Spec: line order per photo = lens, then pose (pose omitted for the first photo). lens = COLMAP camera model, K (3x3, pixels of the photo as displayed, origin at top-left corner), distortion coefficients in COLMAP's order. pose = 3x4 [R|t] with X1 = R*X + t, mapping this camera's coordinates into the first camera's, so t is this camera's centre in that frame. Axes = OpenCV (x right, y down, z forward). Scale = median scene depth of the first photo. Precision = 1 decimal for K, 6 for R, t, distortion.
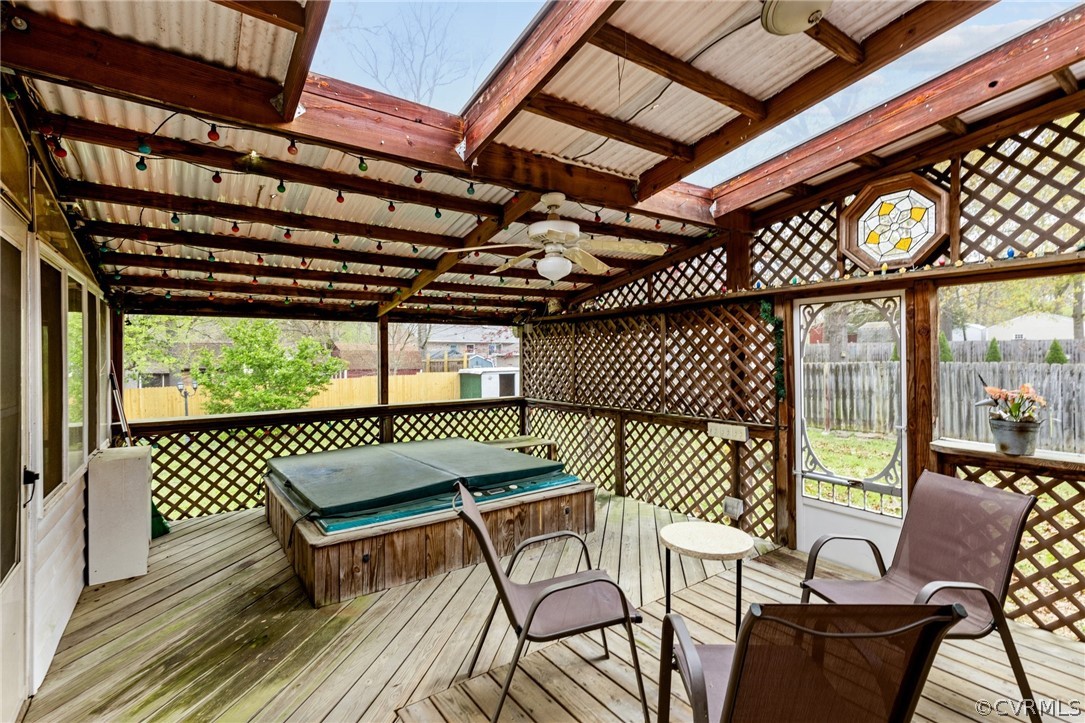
lens RADIAL K [[491.4, 0, 545.9], [0, 491.4, 361.6], [0, 0, 1]] dist [0.007046, -0.001567]
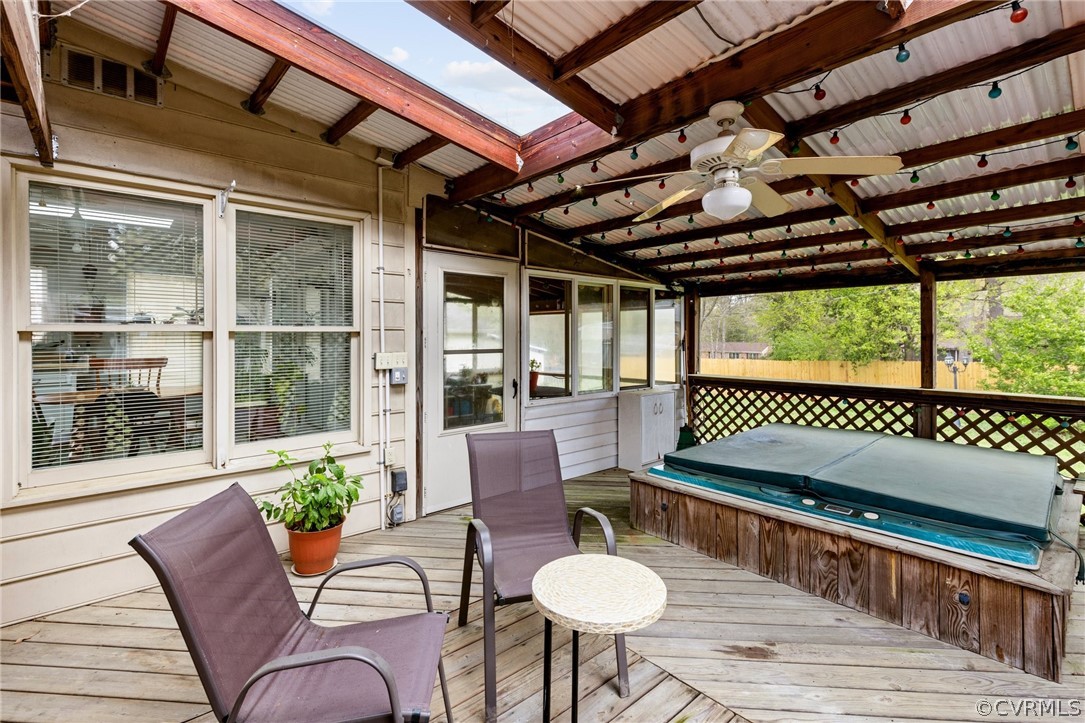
lens RADIAL K [[491.4, 0, 546.2], [0, 491.4, 357.6], [0, 0, 1]] dist [0.007046, -0.001567]
pose [[0.120221, 0.055598, -0.991189, 0.426190], [-0.005924, 0.998453, 0.055287, -0.000441], [0.992729, -0.000774, 0.120364, 0.367618]]
